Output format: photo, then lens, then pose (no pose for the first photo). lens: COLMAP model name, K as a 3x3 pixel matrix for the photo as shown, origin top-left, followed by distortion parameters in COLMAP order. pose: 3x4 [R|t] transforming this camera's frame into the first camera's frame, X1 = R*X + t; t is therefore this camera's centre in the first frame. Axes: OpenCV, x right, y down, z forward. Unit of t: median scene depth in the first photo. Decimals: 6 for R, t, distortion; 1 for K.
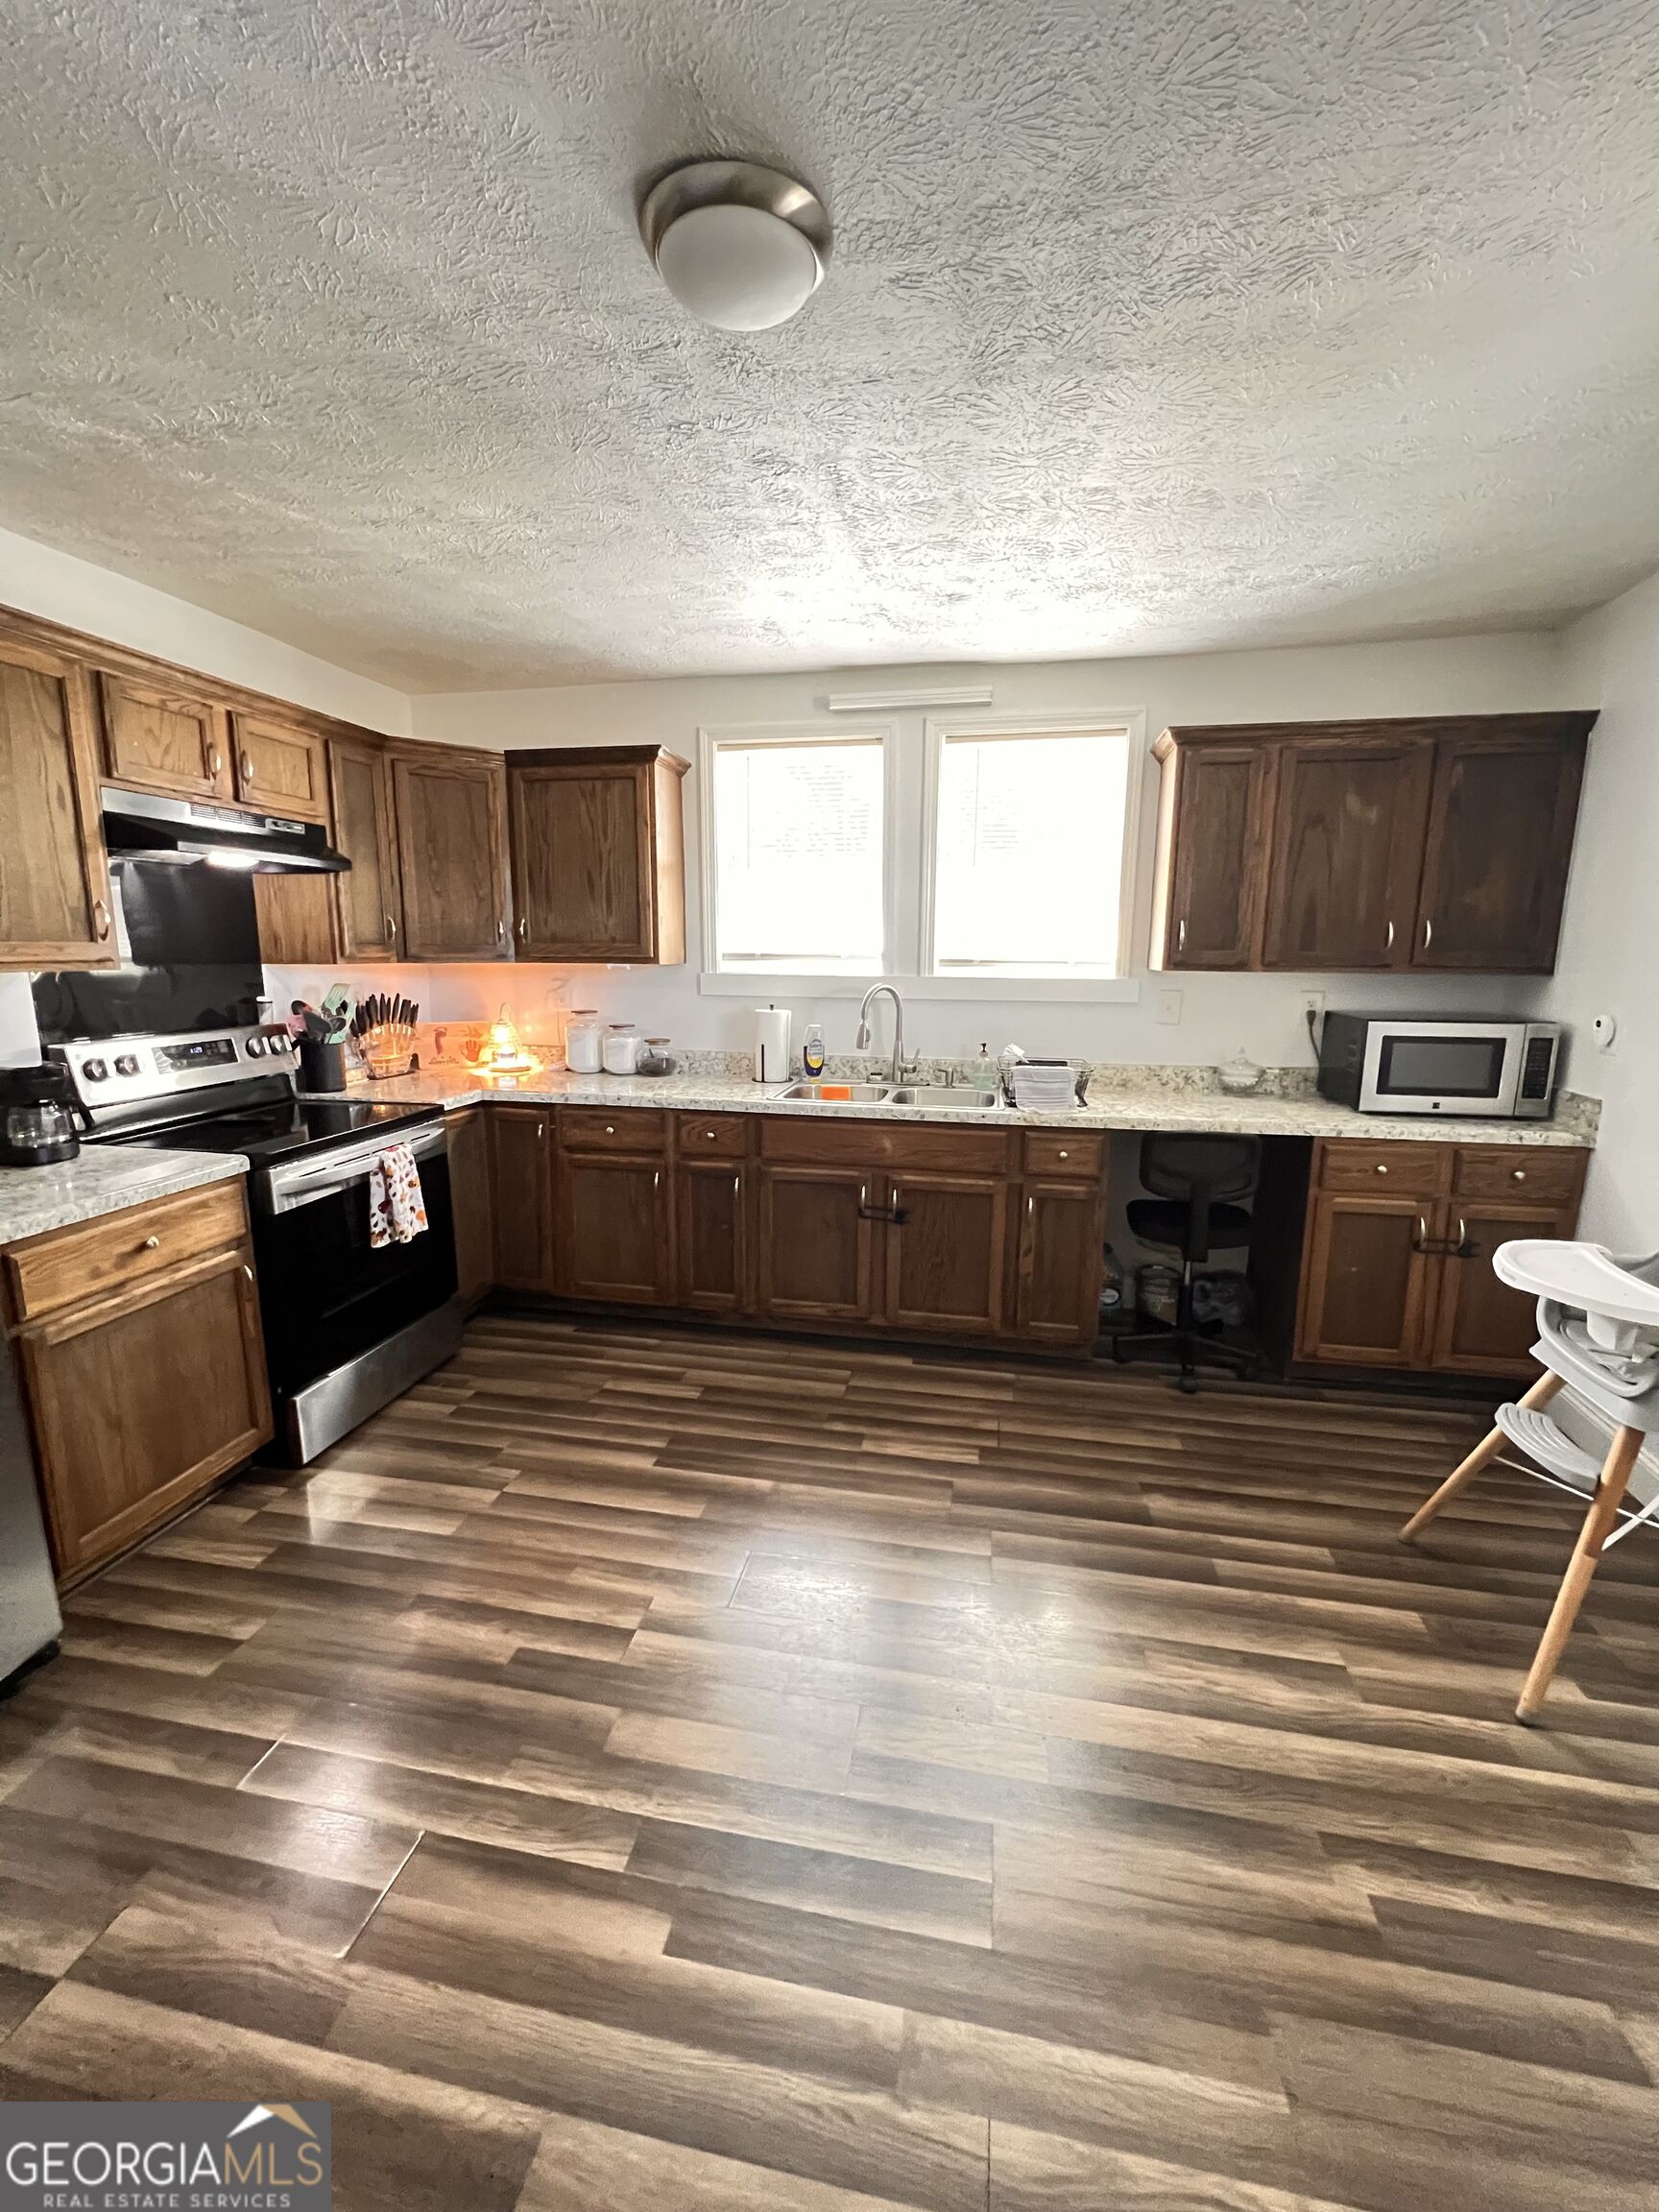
lens RADIAL K [[885.0, 0, 829.3], [0, 885.0, 1102.0], [0, 0, 1]] dist [-0.005292, 0.001421]
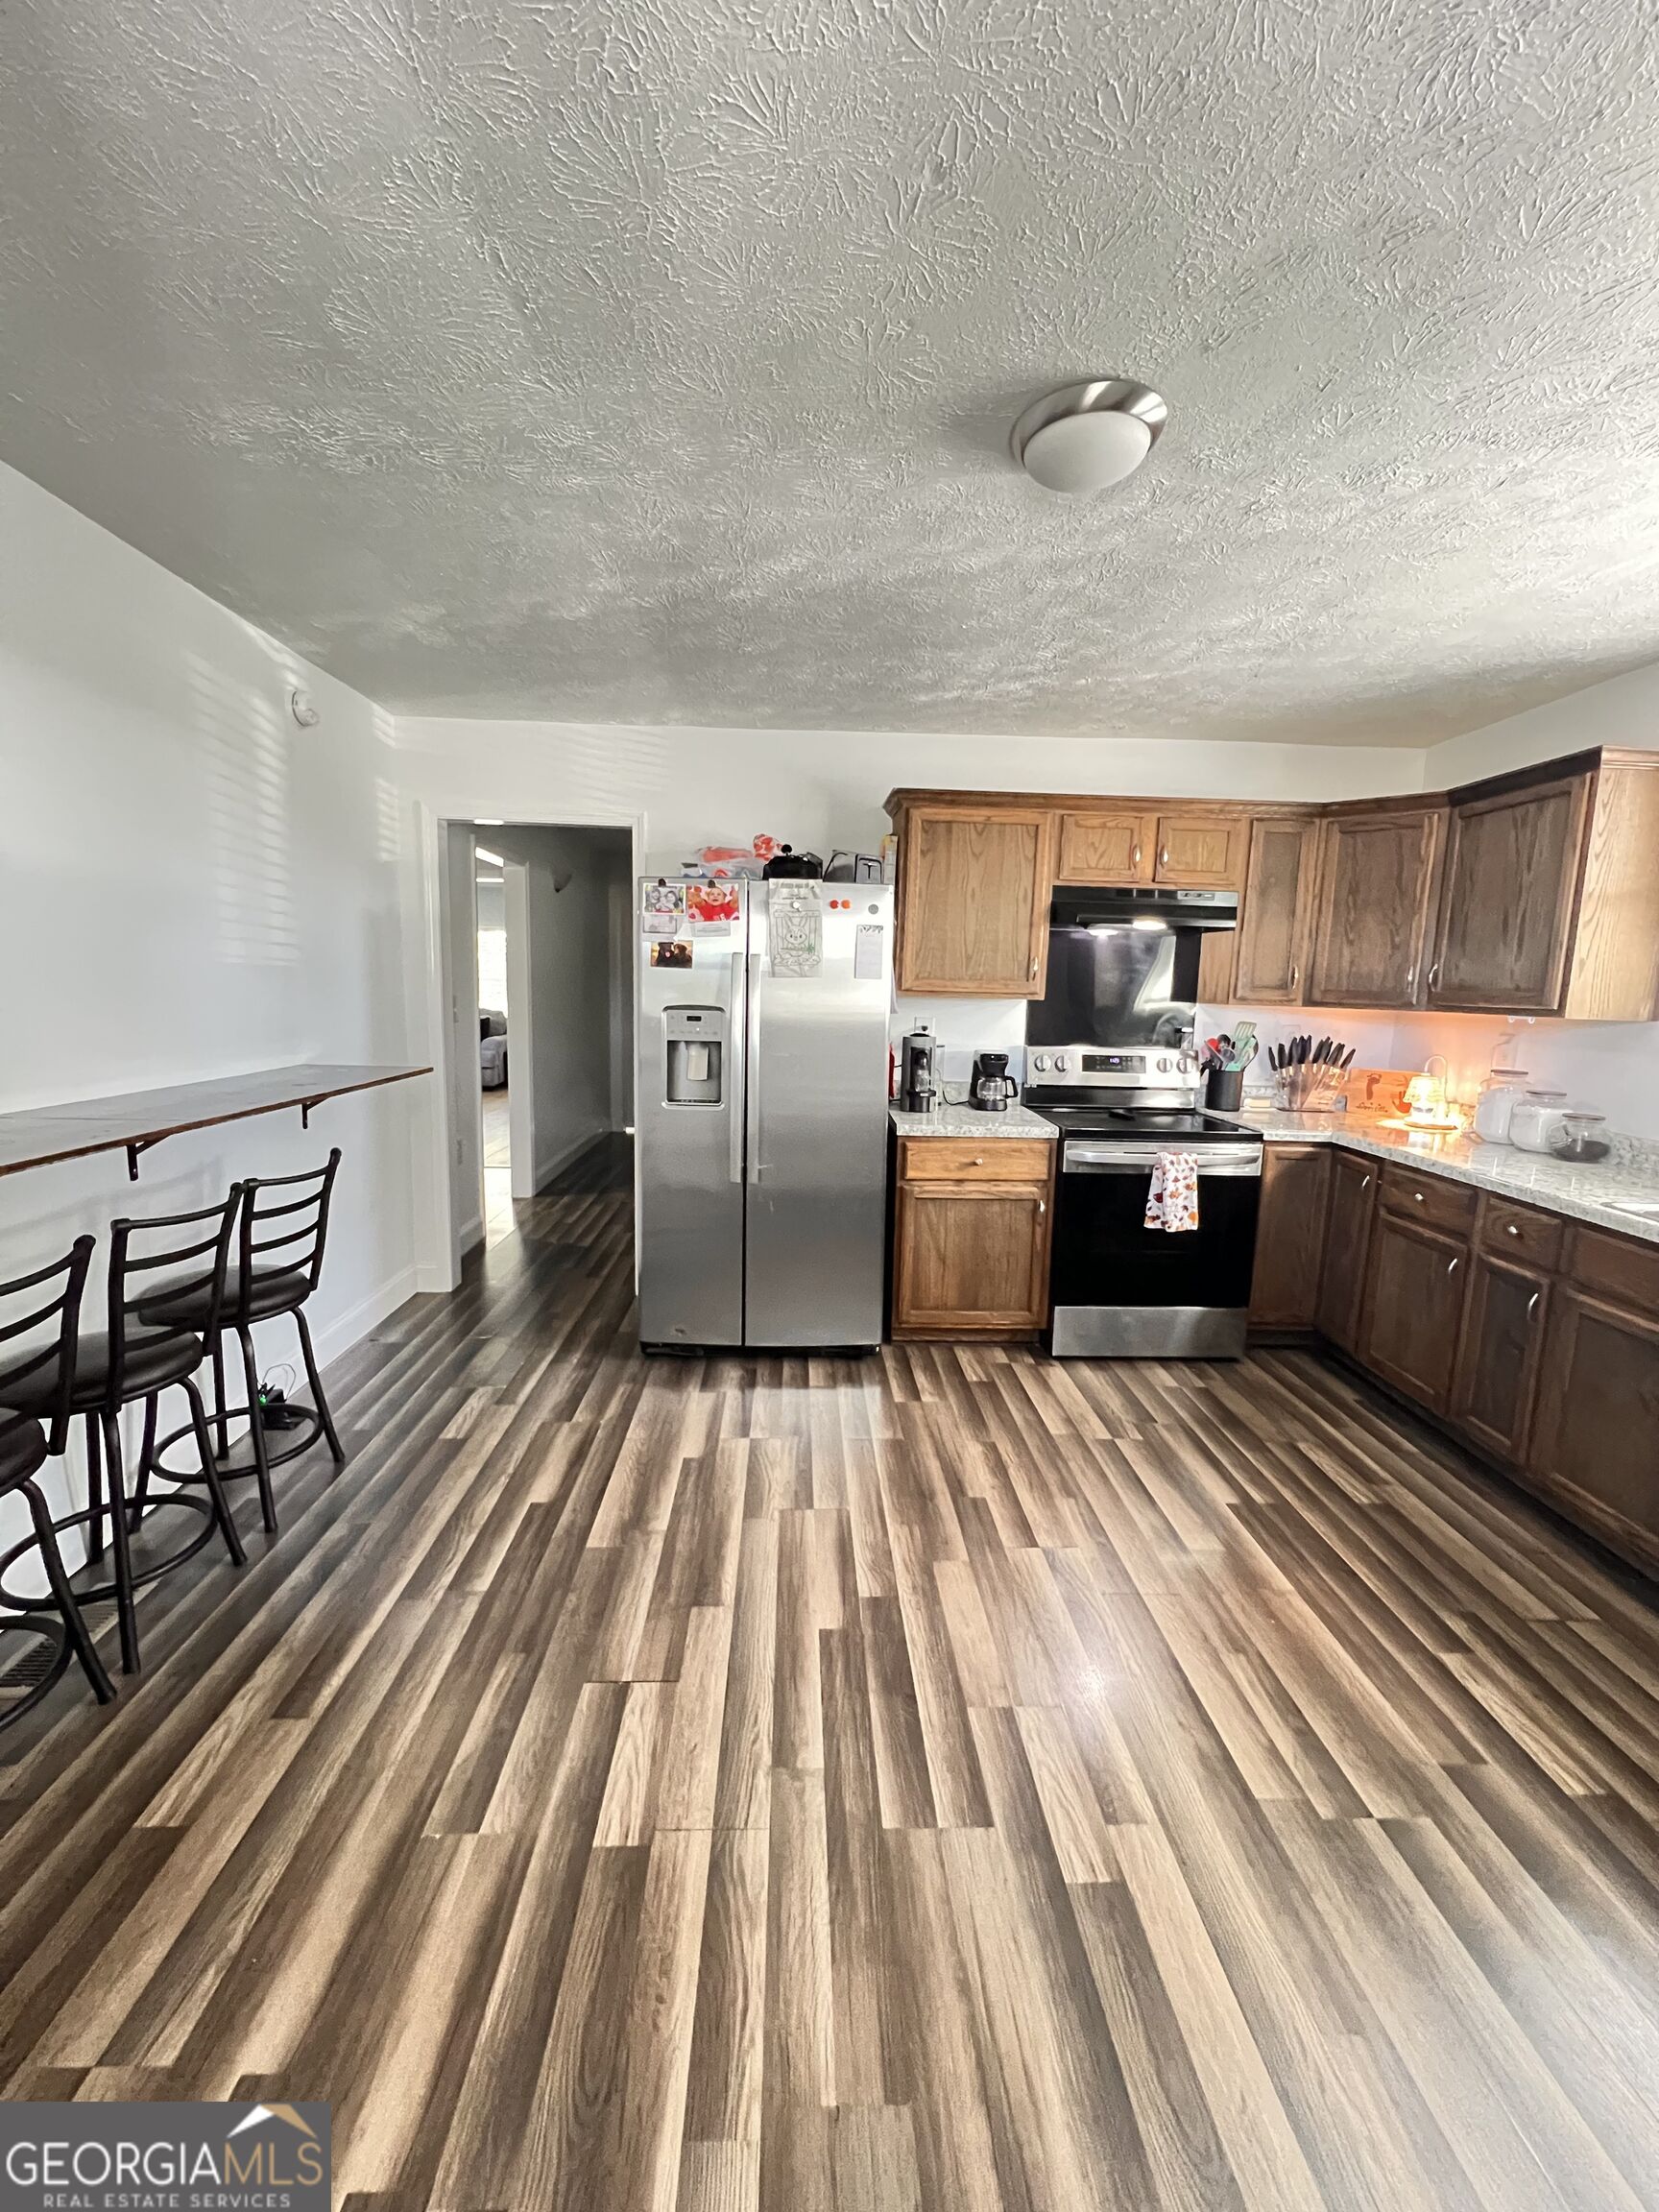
lens RADIAL K [[885.0, 0, 828.2], [0, 885.0, 1101.4], [0, 0, 1]] dist [-0.005292, 0.001421]
pose [[0.223354, 0.130255, -0.965995, 0.539931], [-0.193141, 0.977295, 0.087121, -0.028903], [0.955411, 0.167115, 0.243441, 0.225883]]
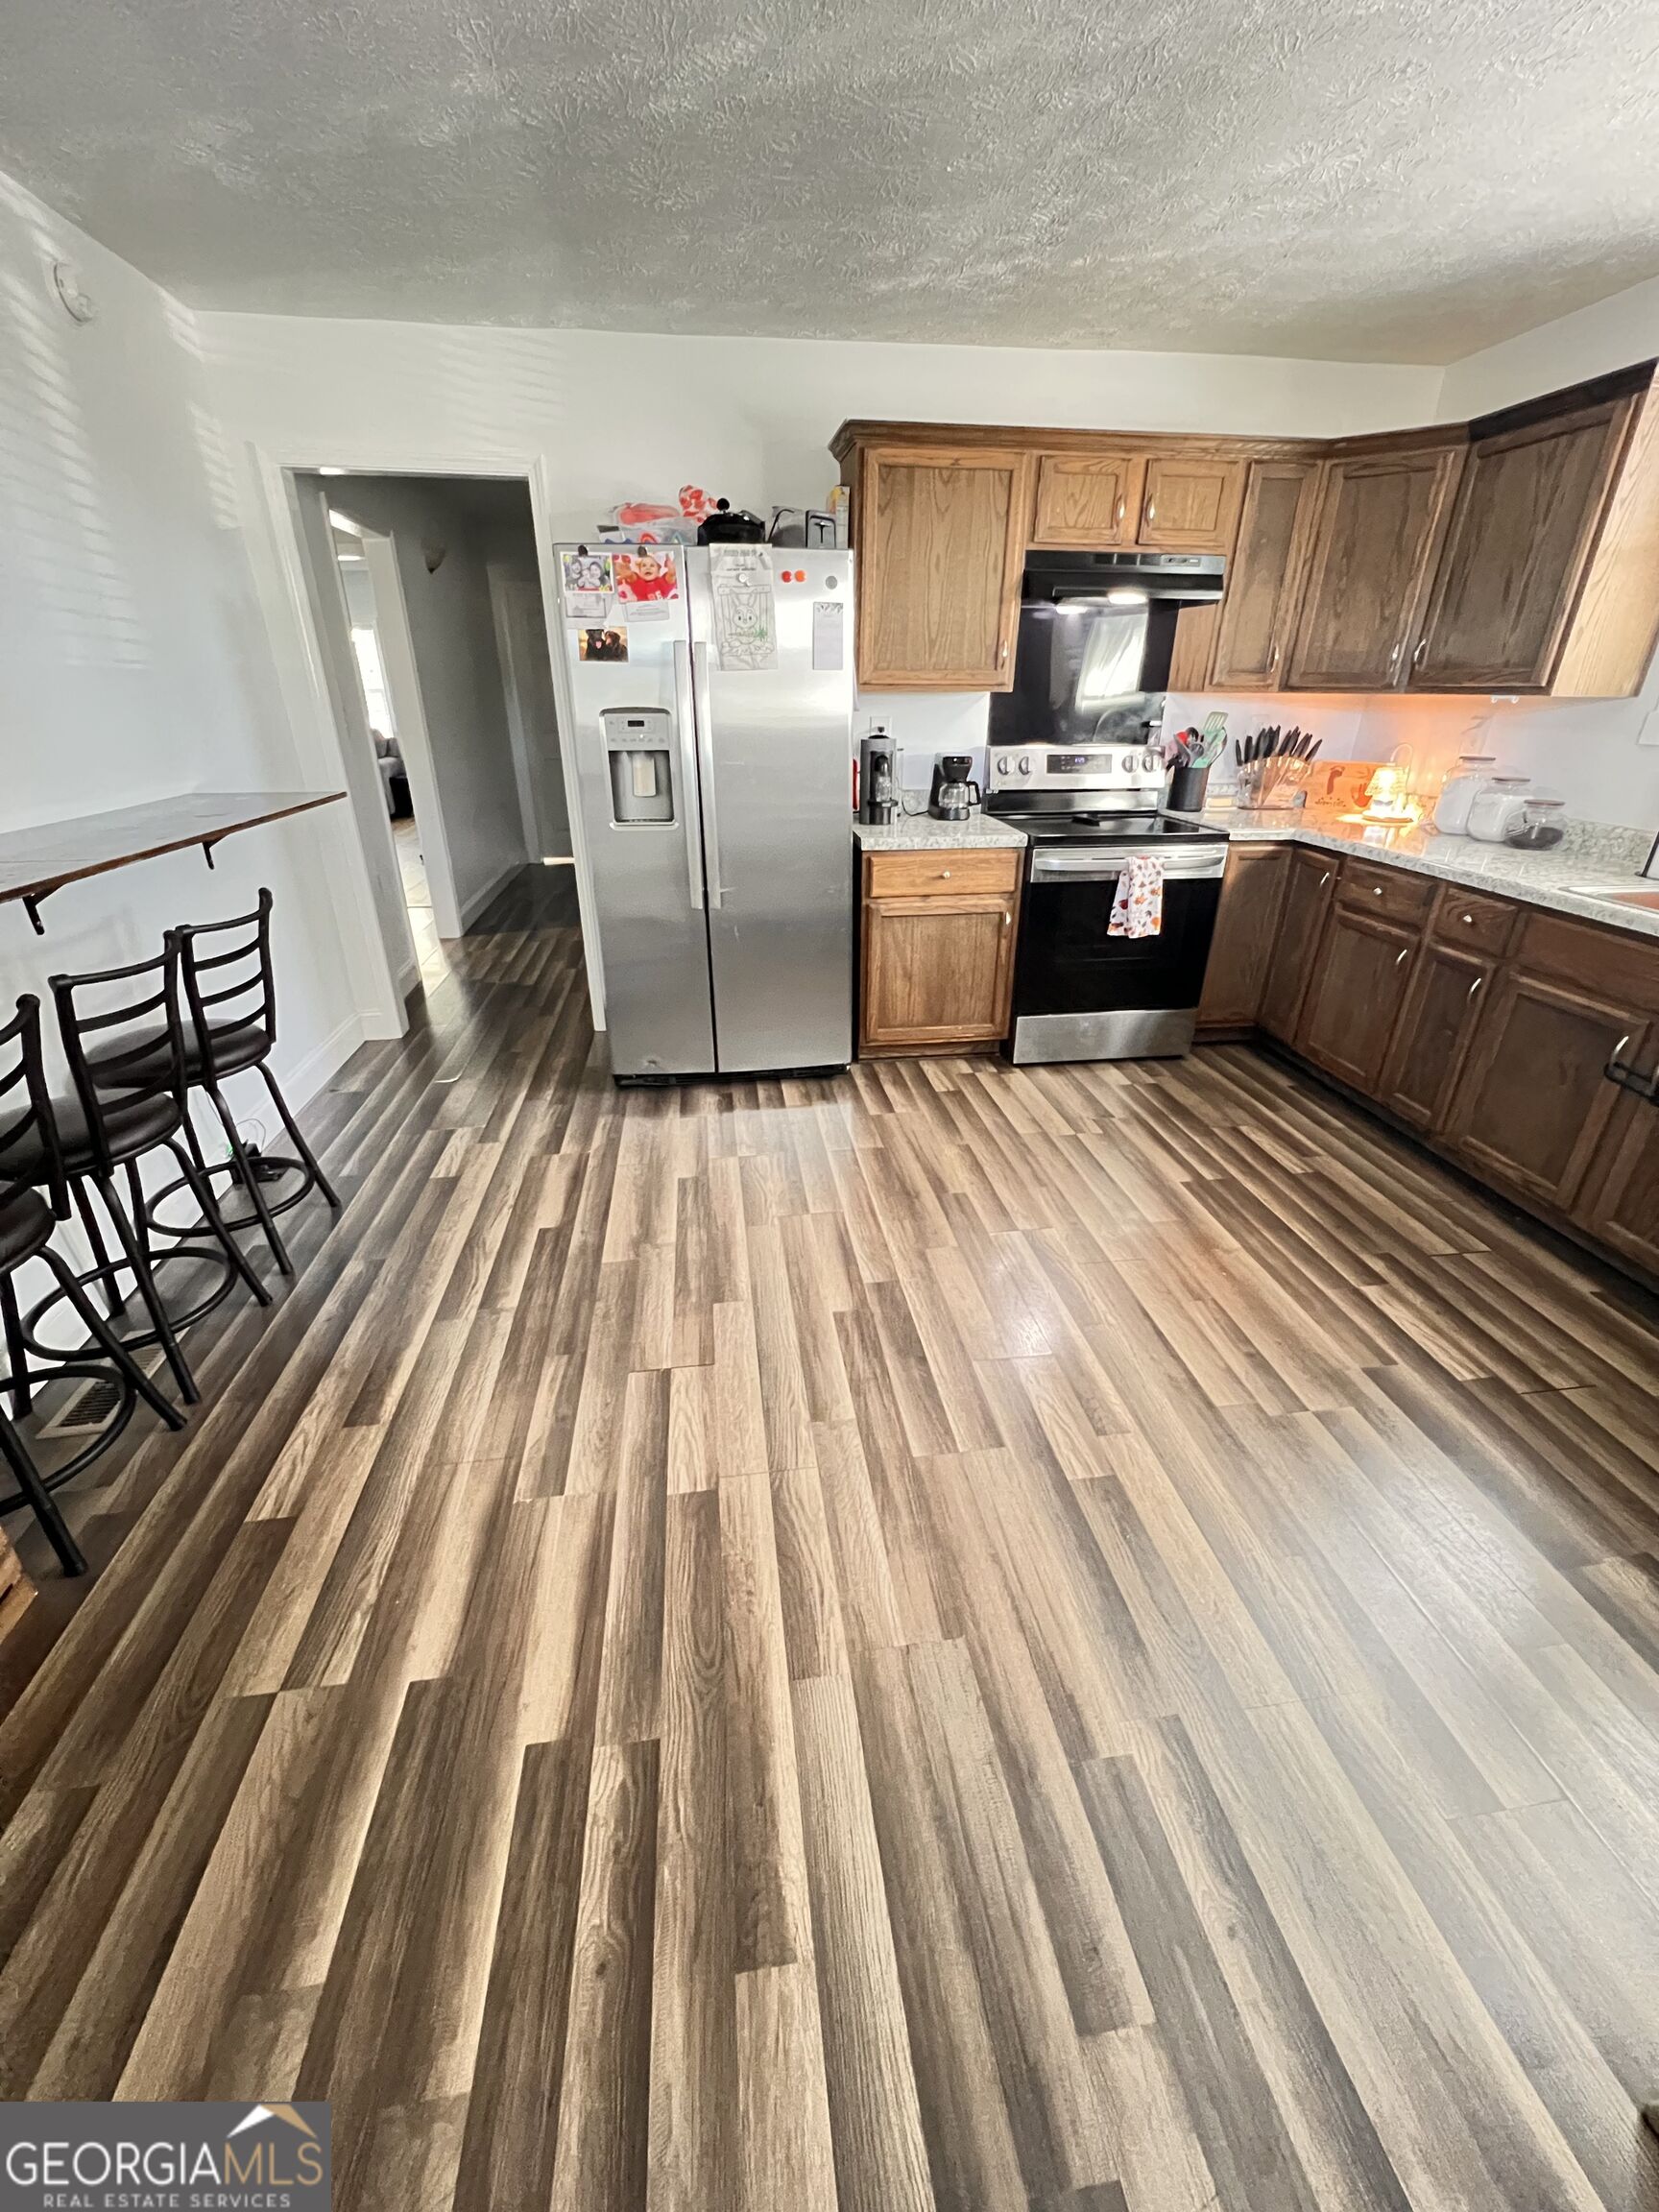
lens RADIAL K [[885.0, 0, 828.3], [0, 885.0, 1102.5], [0, 0, 1]] dist [-0.005292, 0.001421]
pose [[0.319489, 0.399097, -0.859446, 0.507982], [-0.164596, 0.916567, 0.364435, -0.008126], [0.933185, 0.025028, 0.358523, 0.173024]]
